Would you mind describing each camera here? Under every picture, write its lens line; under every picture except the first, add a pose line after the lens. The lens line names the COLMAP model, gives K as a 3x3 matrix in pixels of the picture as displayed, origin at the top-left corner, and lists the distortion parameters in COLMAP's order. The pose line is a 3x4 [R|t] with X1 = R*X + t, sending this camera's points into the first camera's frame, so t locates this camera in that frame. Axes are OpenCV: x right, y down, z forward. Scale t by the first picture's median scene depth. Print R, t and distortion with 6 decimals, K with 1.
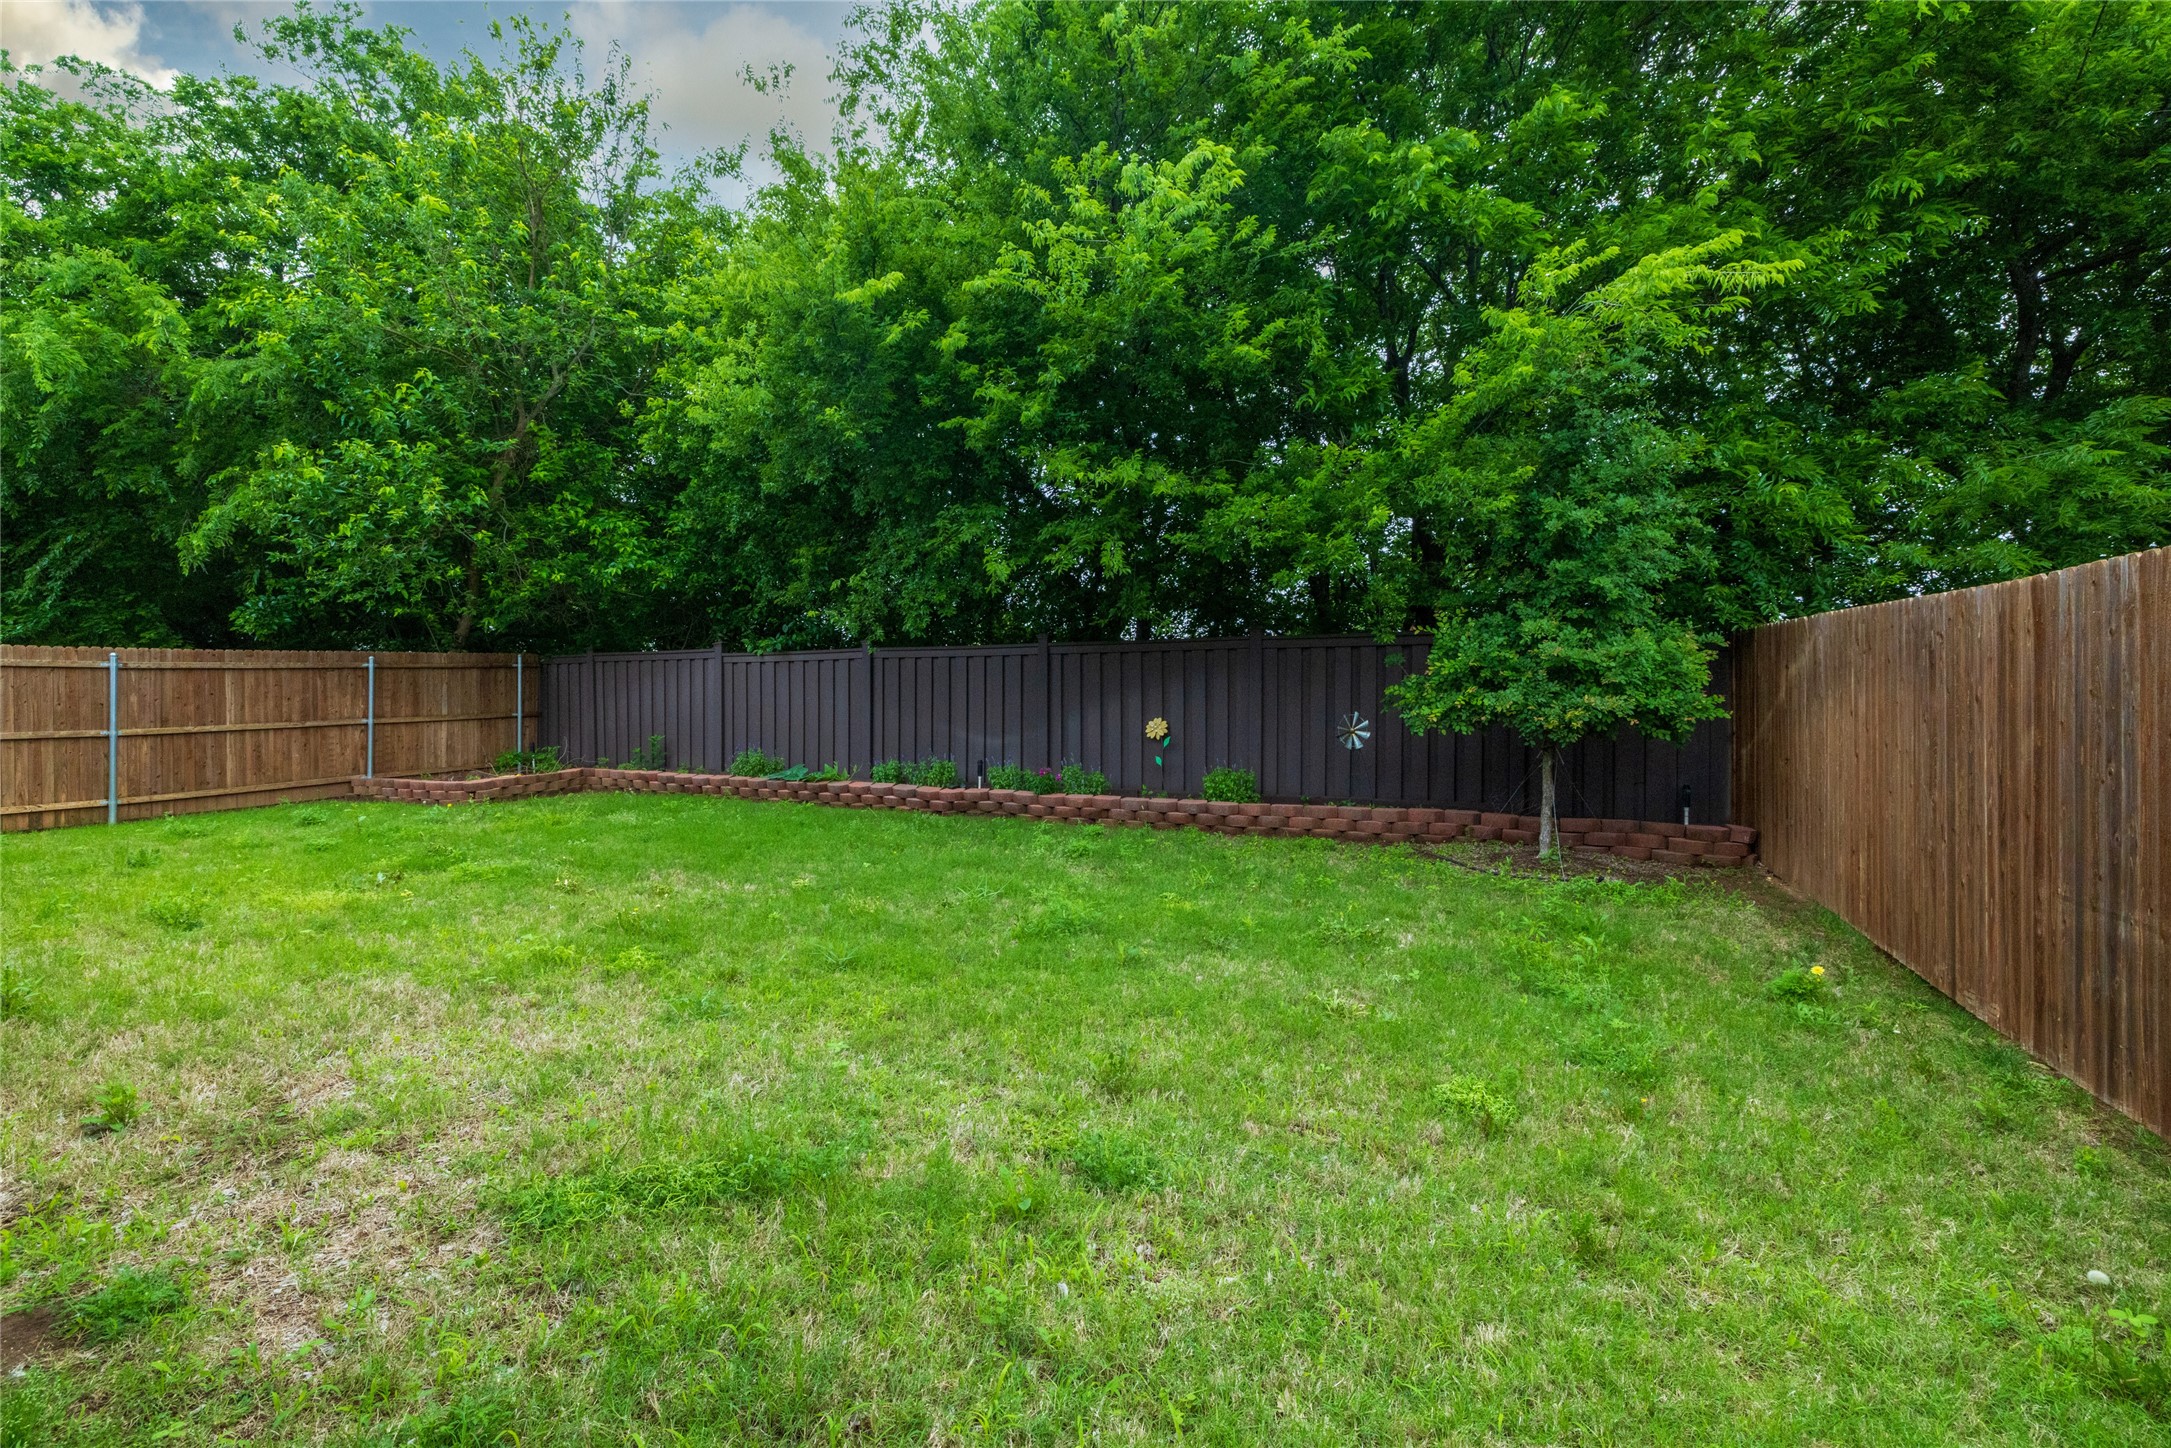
lens RADIAL K [[930.7, 0, 1087.5], [0, 930.7, 717.9], [0, 0, 1]] dist [-0.003989, 0.000392]
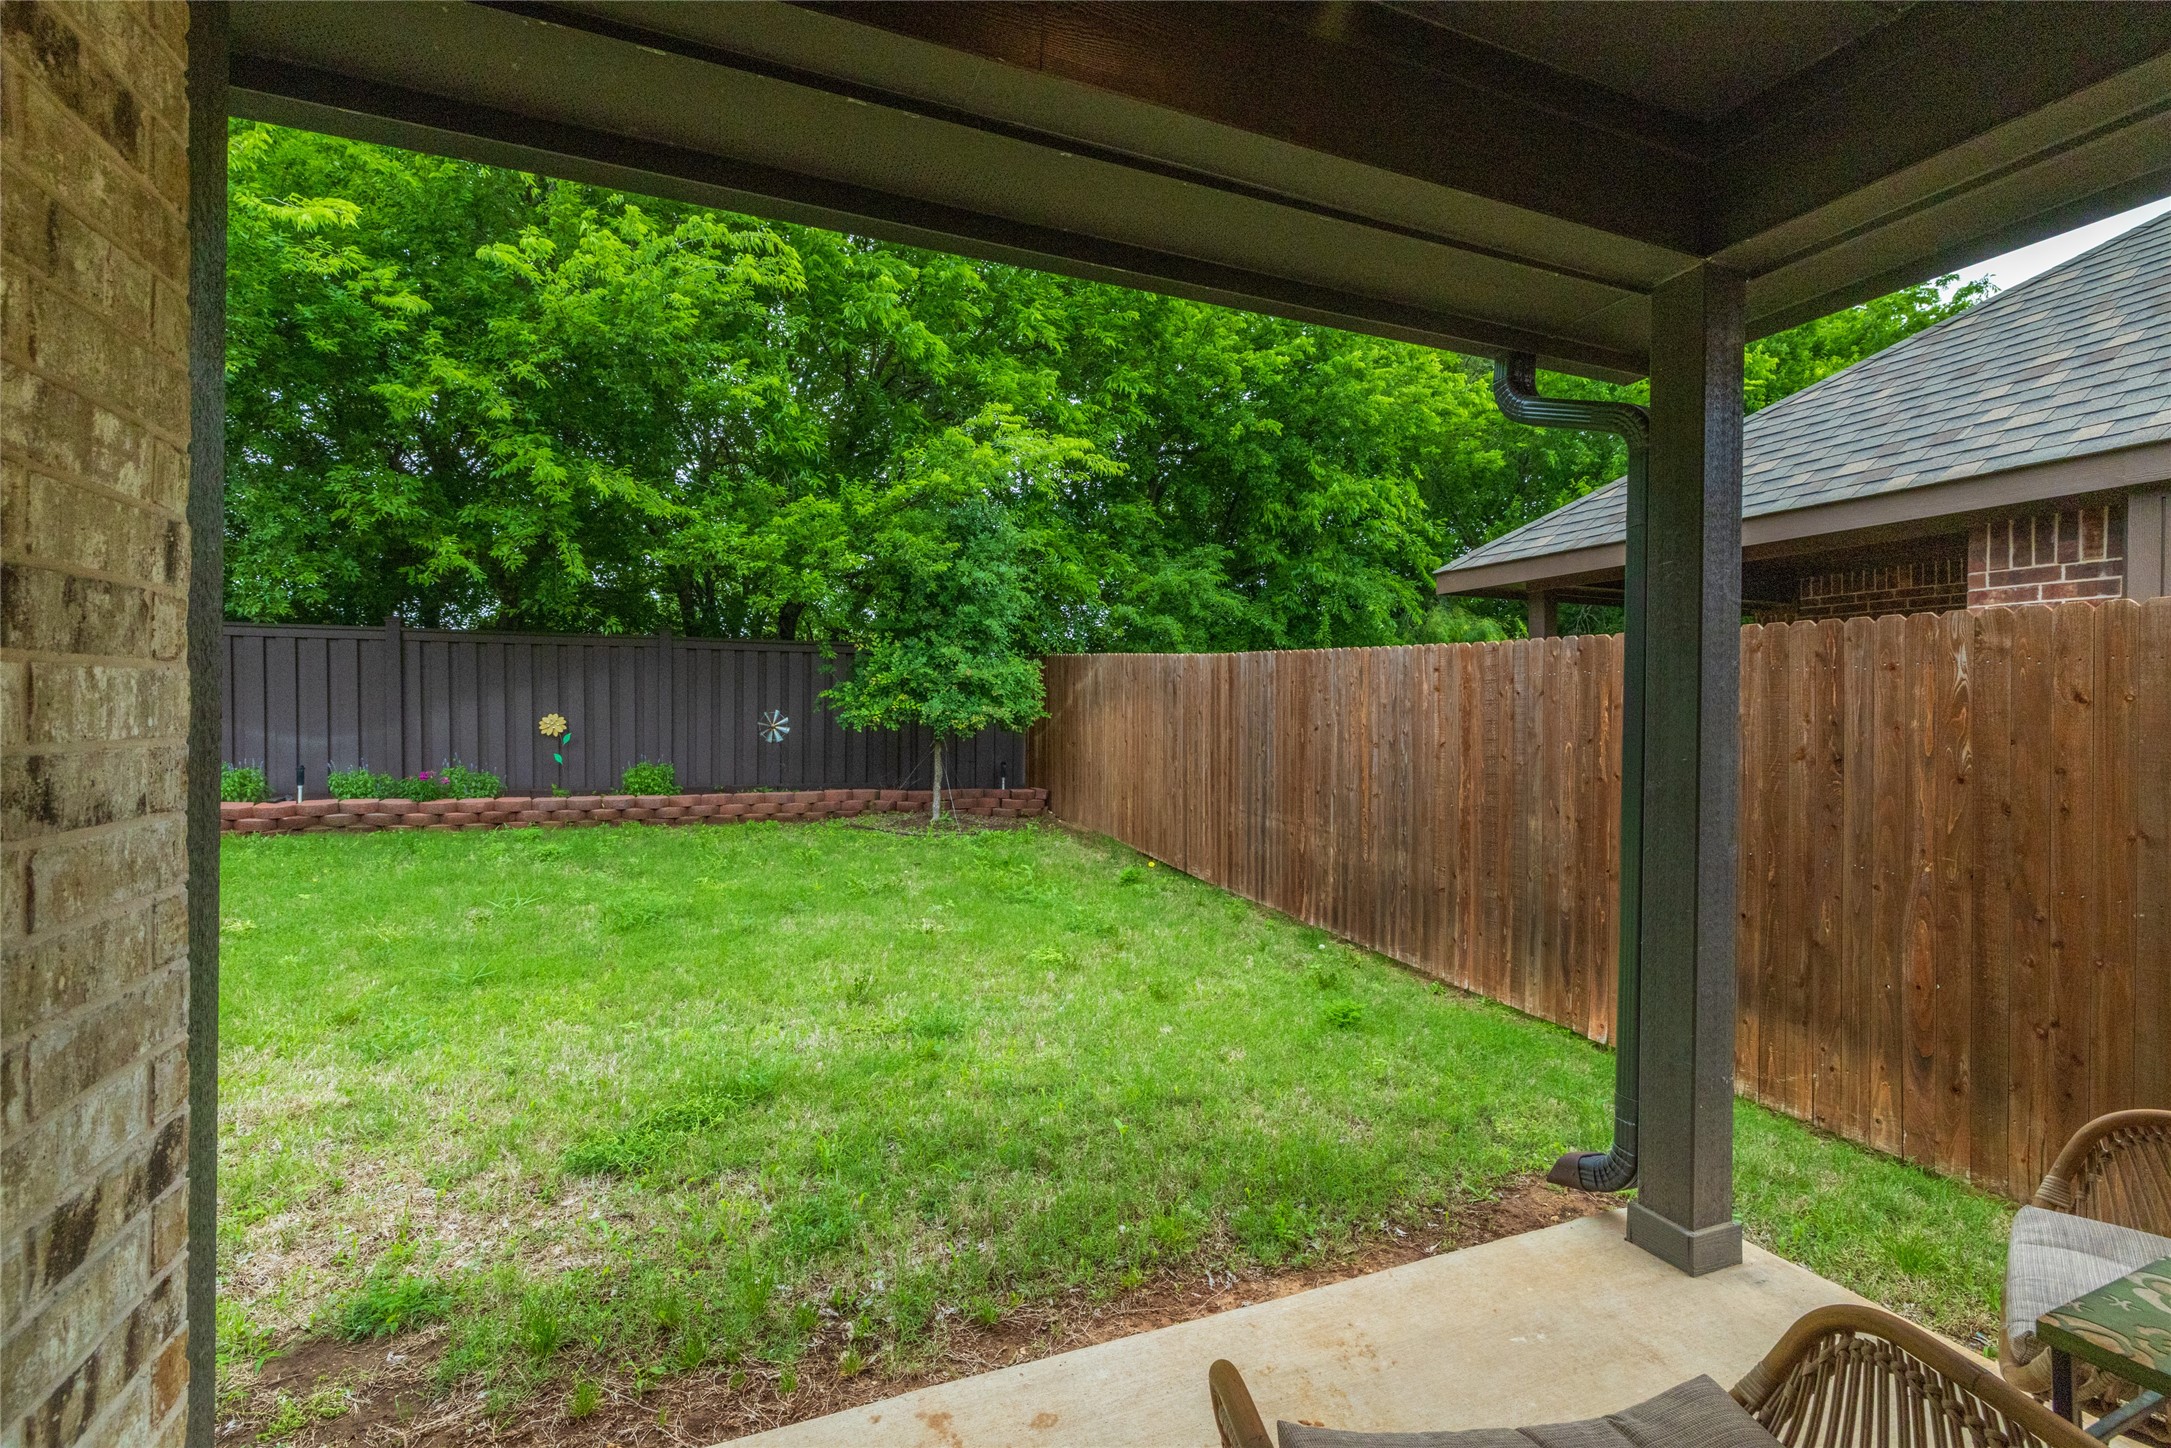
lens RADIAL K [[930.7, 0, 1082.9], [0, 930.7, 717.5], [0, 0, 1]] dist [-0.003989, 0.000392]
pose [[0.696605, -0.008736, 0.717402, -0.363392], [-0.006626, 0.999805, 0.018610, -0.027584], [-0.717425, -0.017717, 0.696411, -0.101689]]
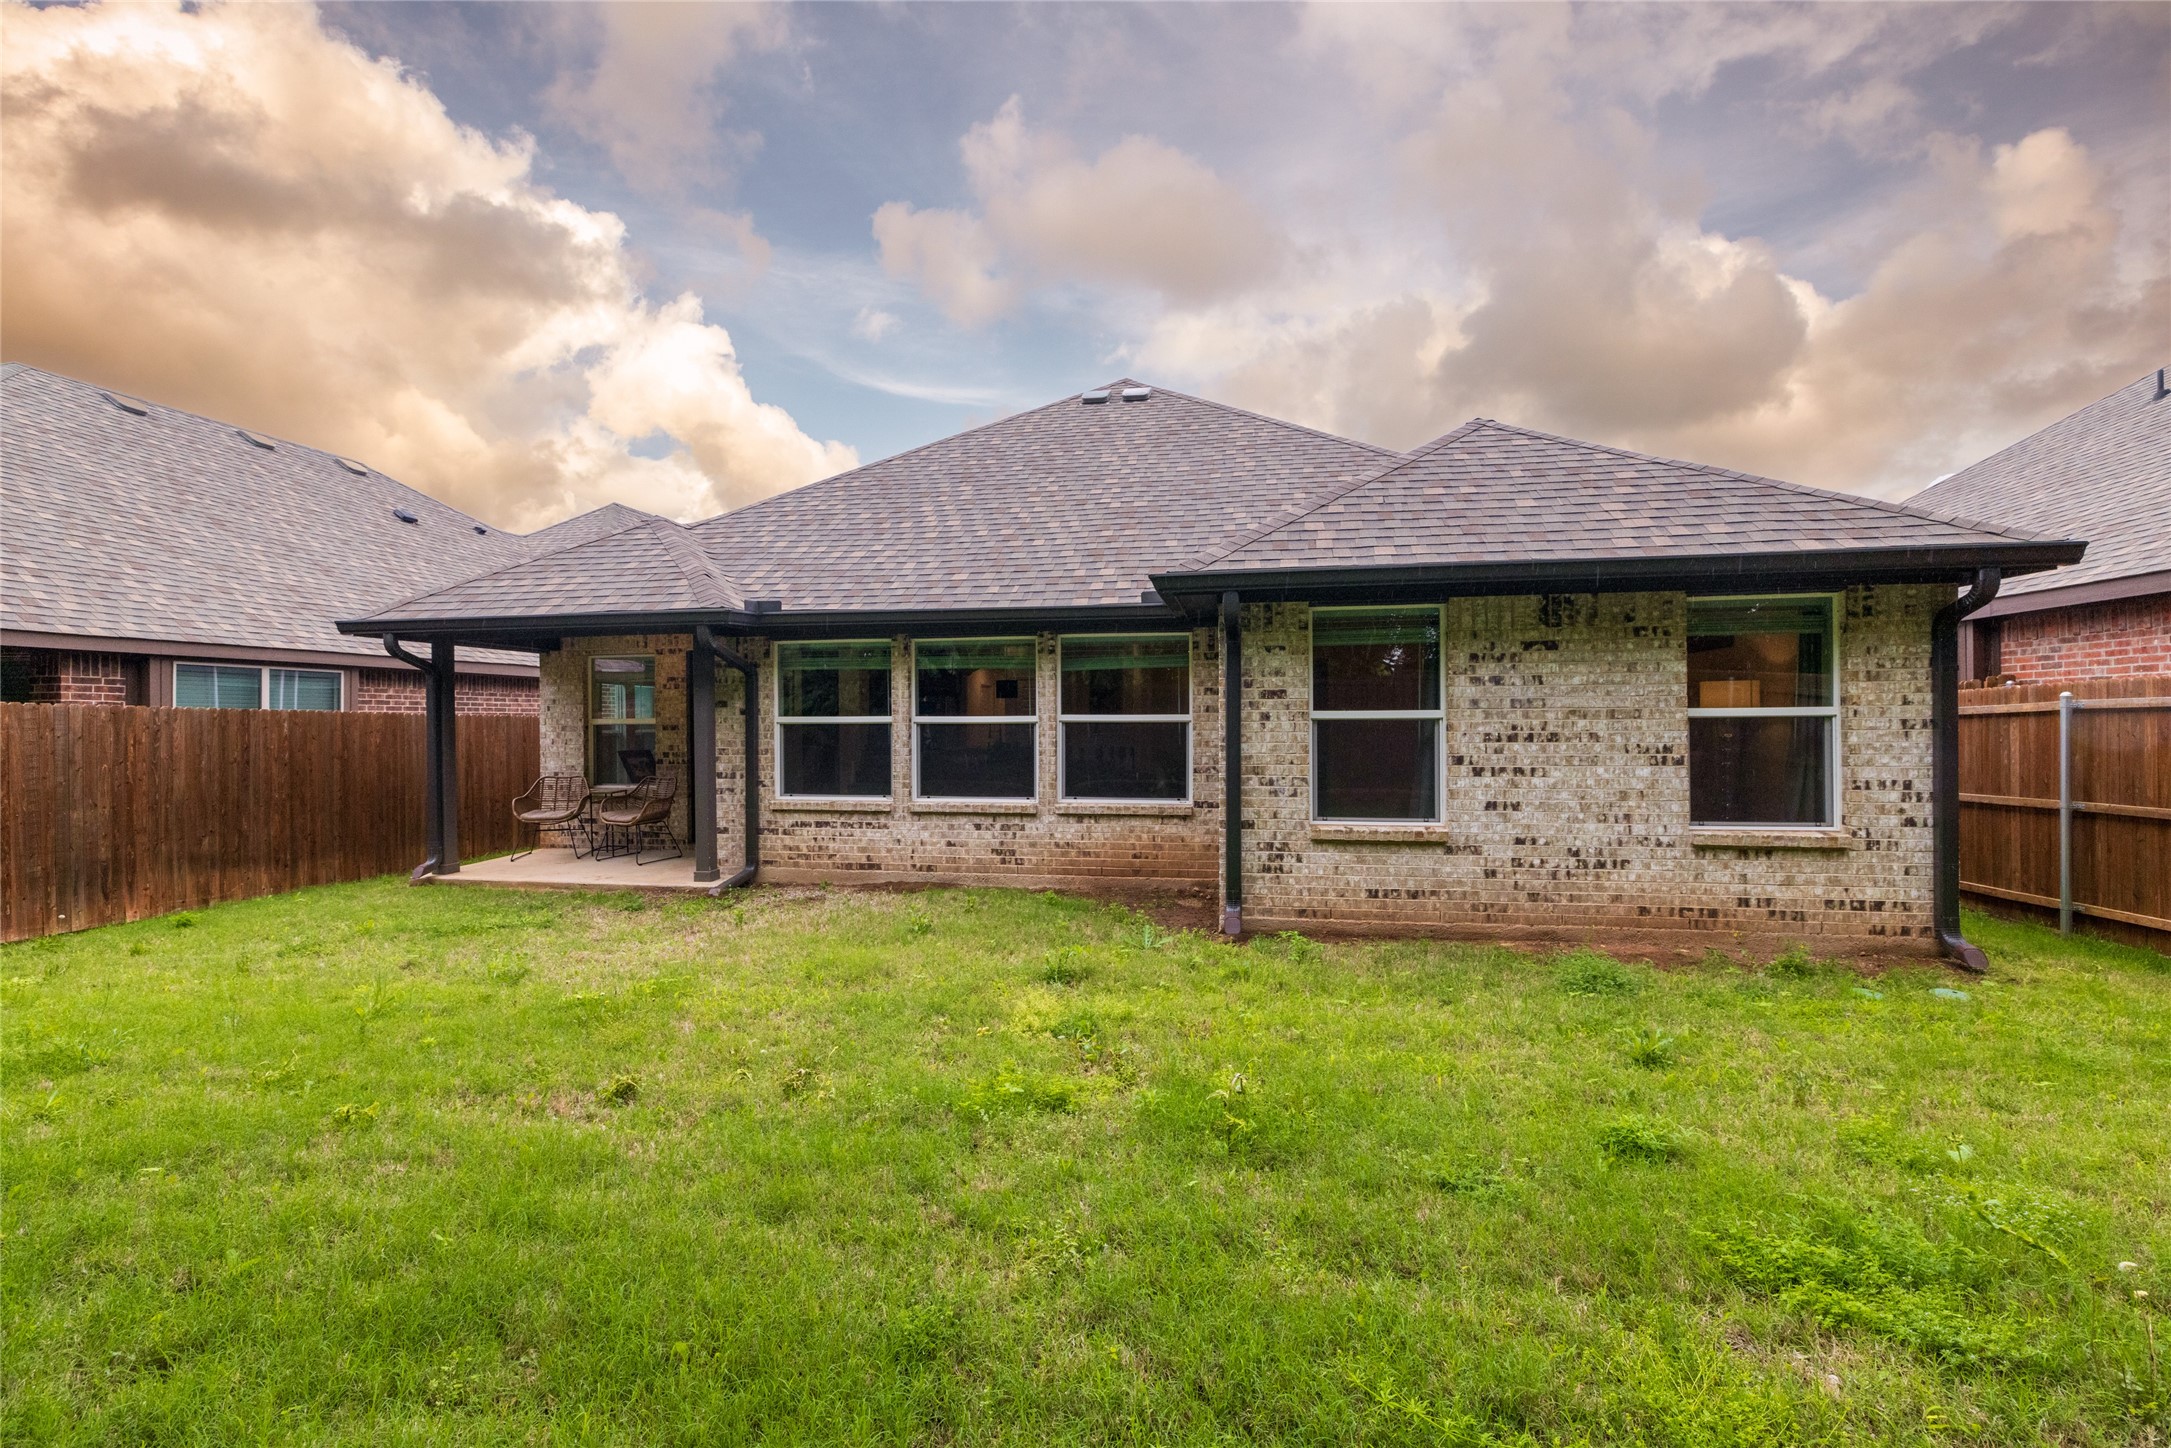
lens RADIAL K [[930.7, 0, 1085.8], [0, 930.7, 721.6], [0, 0, 1]] dist [-0.003989, 0.000392]
pose [[-0.971189, -0.004715, -0.238265, -0.576351], [-0.002596, 0.999954, -0.009208, -0.047140], [0.238297, -0.008325, -0.971157, 1.575026]]
